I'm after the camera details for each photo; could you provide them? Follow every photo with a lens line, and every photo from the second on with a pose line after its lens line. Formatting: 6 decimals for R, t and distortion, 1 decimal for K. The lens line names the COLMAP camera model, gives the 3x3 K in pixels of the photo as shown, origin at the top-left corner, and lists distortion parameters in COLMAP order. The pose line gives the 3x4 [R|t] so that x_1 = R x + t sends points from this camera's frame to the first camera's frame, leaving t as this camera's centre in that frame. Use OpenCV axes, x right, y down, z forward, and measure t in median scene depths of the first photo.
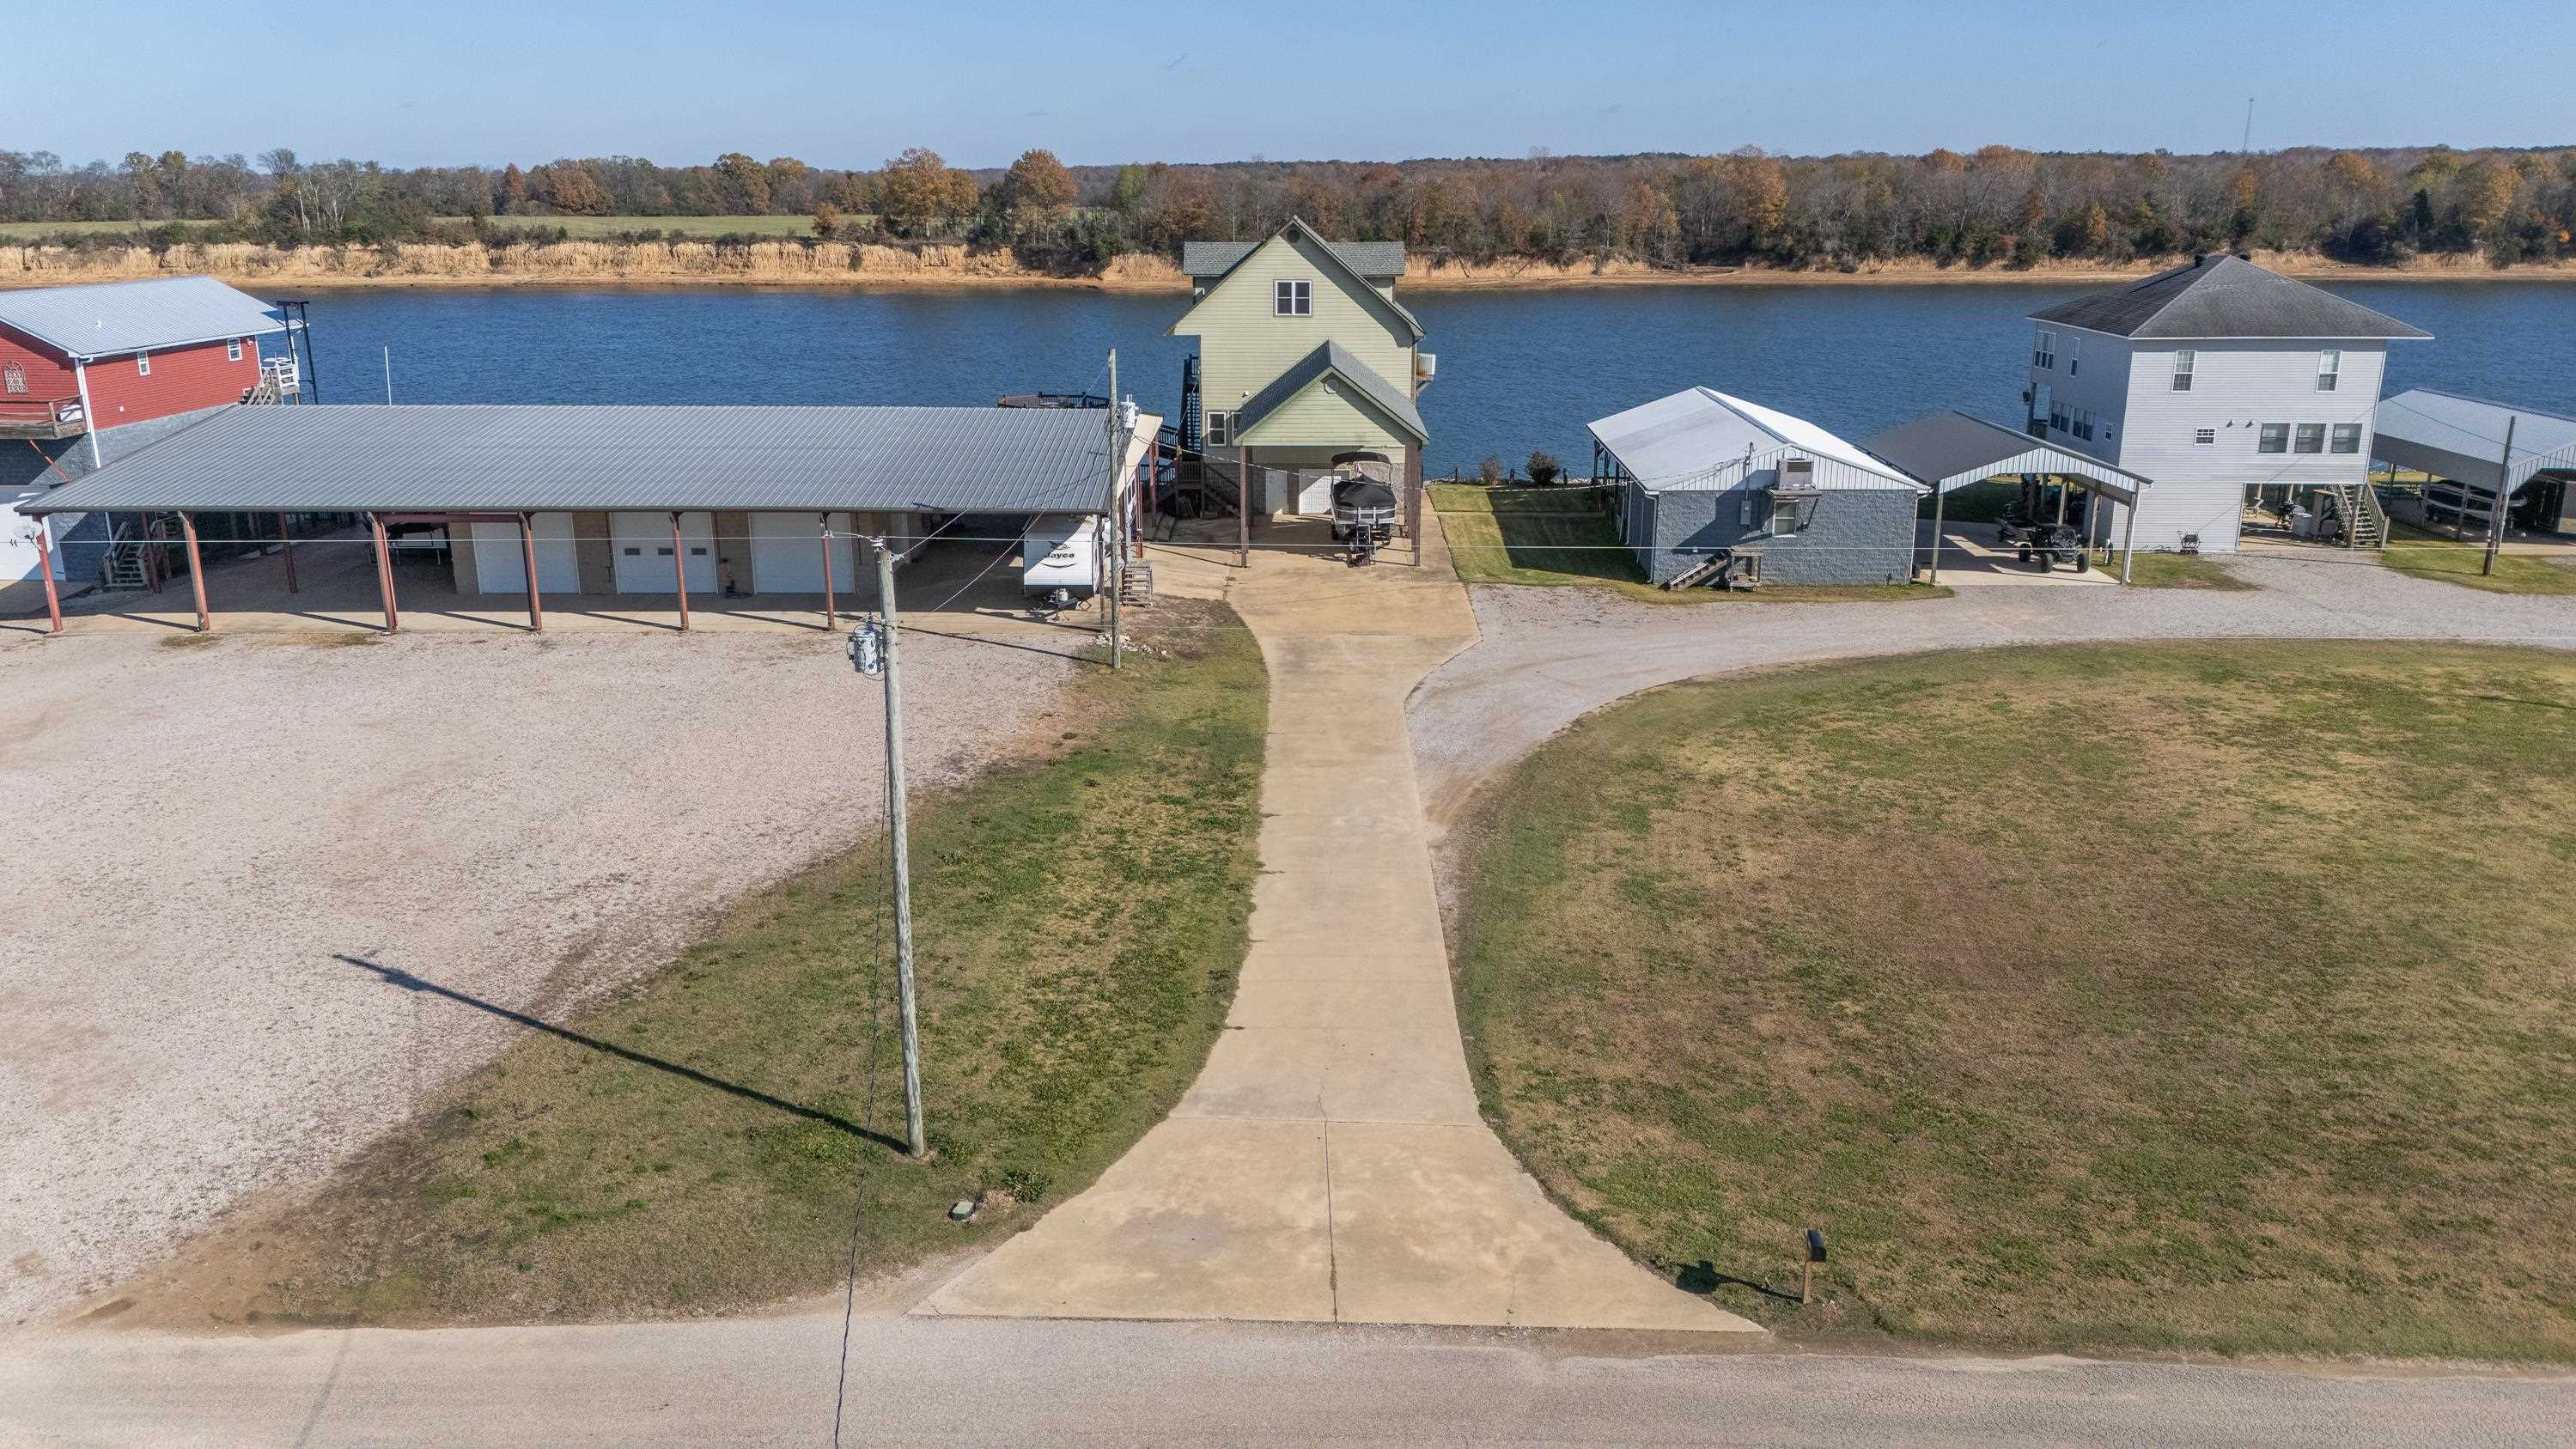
lens RADIAL K [[1873.2, 0, 1276.5], [0, 1873.2, 736.4], [0, 0, 1]] dist [0.049276, -0.018296]
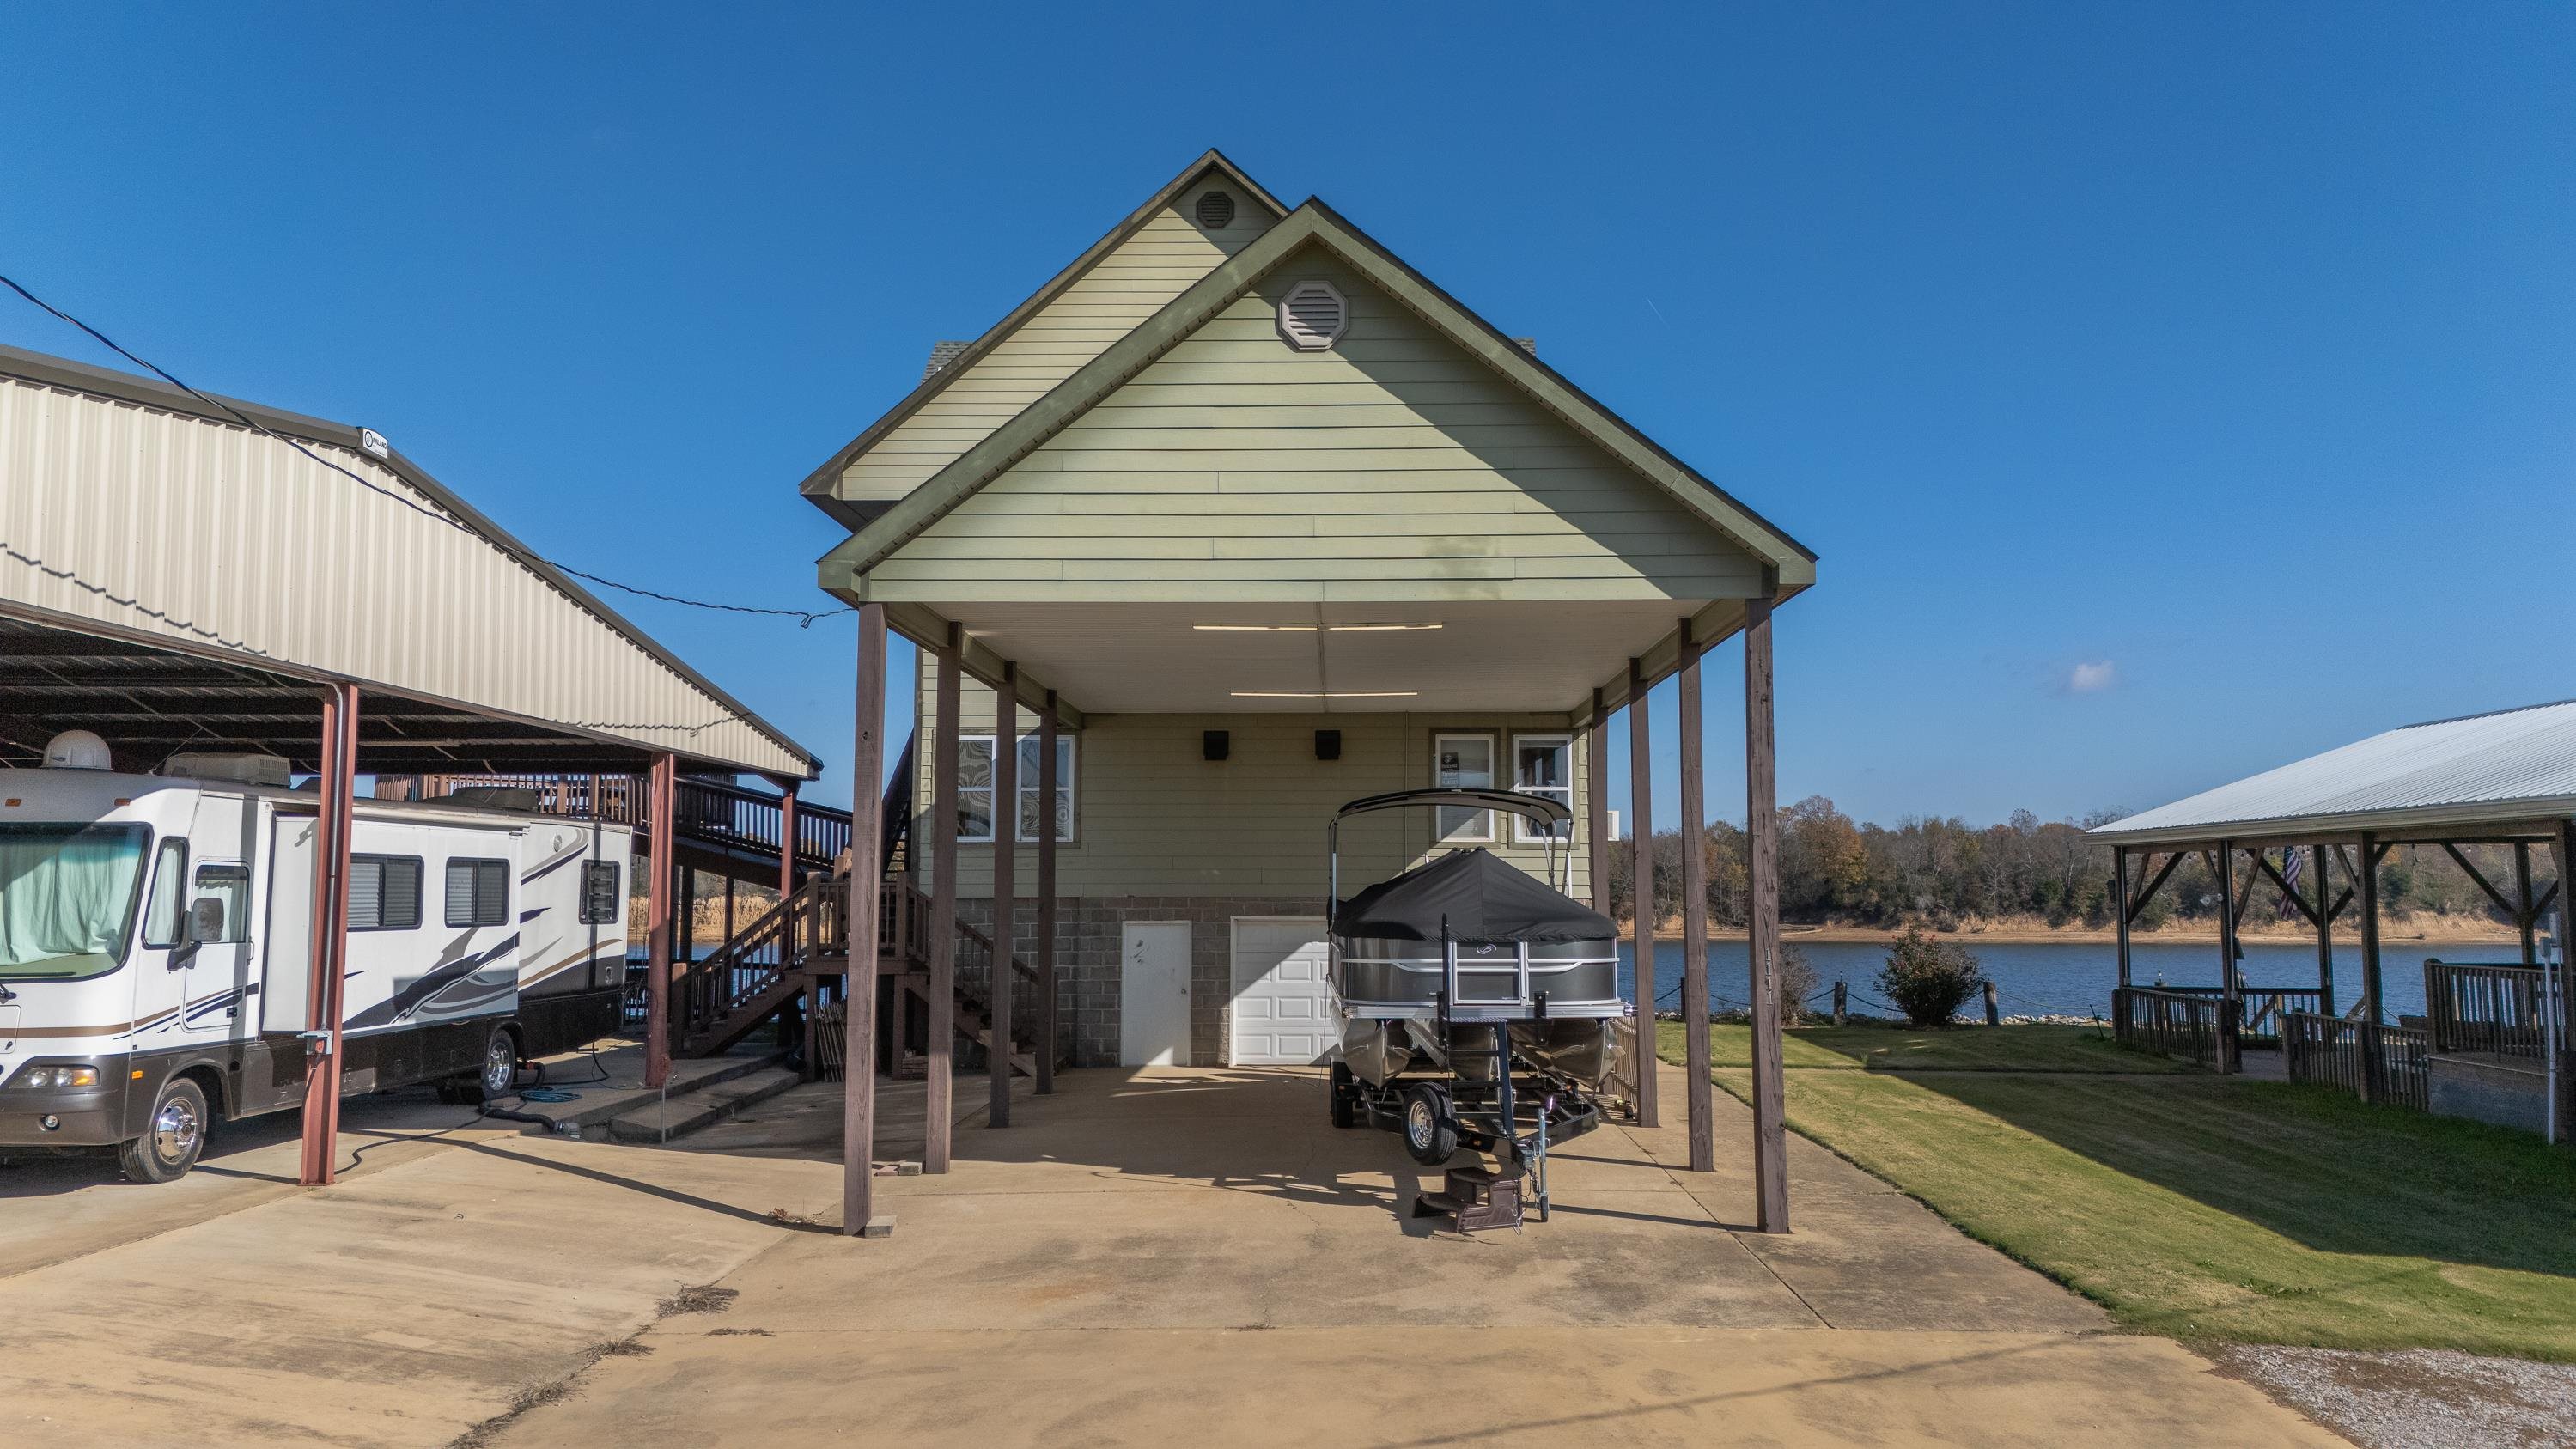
lens RADIAL K [[1873.2, 0, 1306.4], [0, 1873.2, 725.4], [0, 0, 1]] dist [0.049276, -0.018296]
pose [[0.999987, 0.005078, -0.000822, 0.005173], [-0.005026, 0.930567, -0.366087, -0.012669], [-0.001094, 0.366086, 0.930580, 0.148491]]
